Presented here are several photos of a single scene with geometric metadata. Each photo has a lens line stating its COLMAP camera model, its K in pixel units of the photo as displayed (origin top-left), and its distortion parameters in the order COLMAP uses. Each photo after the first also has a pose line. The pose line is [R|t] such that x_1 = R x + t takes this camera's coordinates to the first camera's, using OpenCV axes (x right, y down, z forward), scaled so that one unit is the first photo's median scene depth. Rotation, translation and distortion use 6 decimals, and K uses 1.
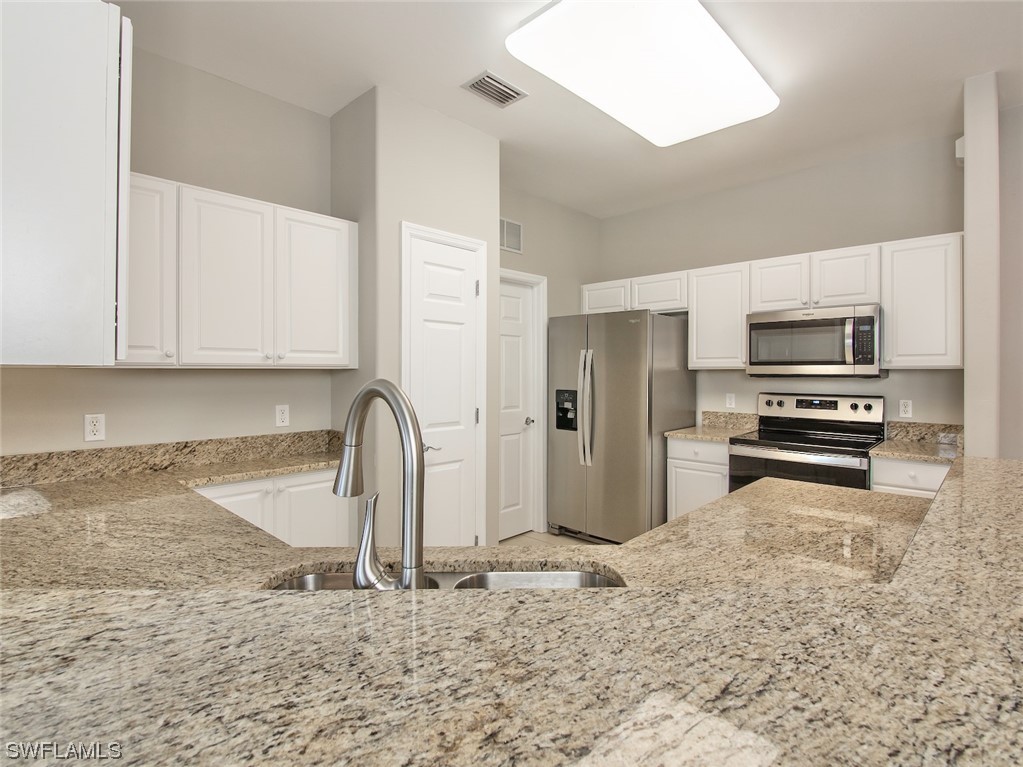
lens RADIAL K [[507.2, 0, 518.4], [0, 507.2, 372.9], [0, 0, 1]] dist [-0.012790, -0.000263]
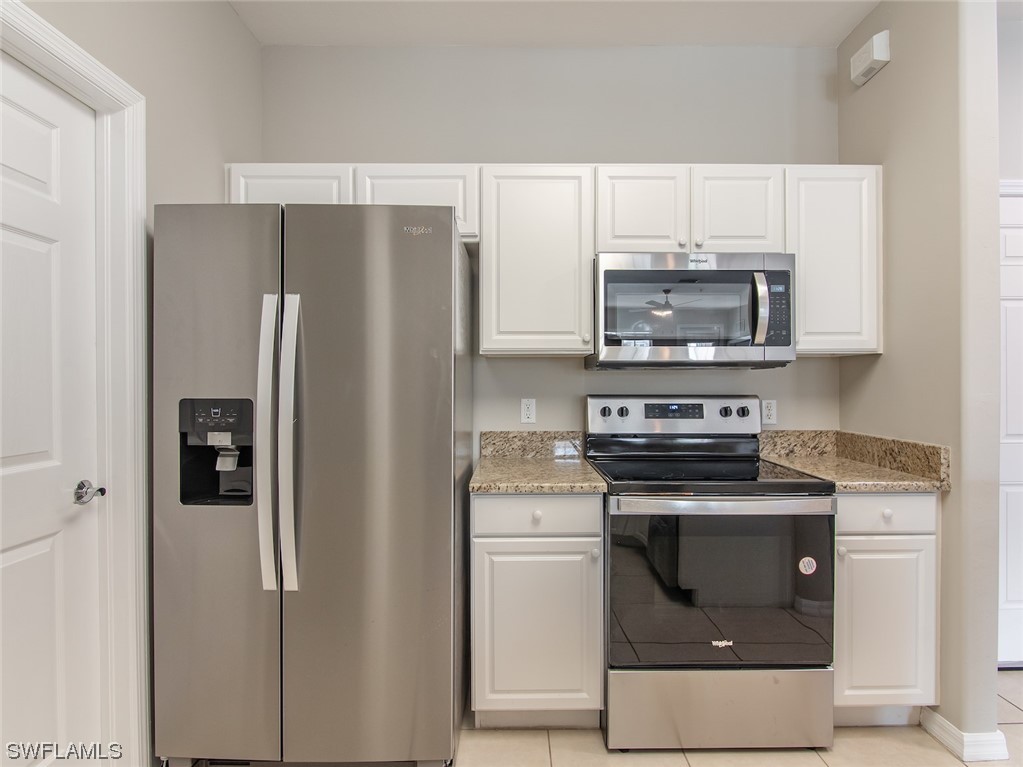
lens RADIAL K [[531.9, 0, 511.5], [0, 531.9, 383.5], [0, 0, 1]] dist [-0.010906, -0.000013]
pose [[0.722564, -0.003194, 0.691297, -0.023154], [0.004101, 0.999992, 0.000333, 0.027597], [-0.691292, 0.002594, 0.722571, 0.680009]]
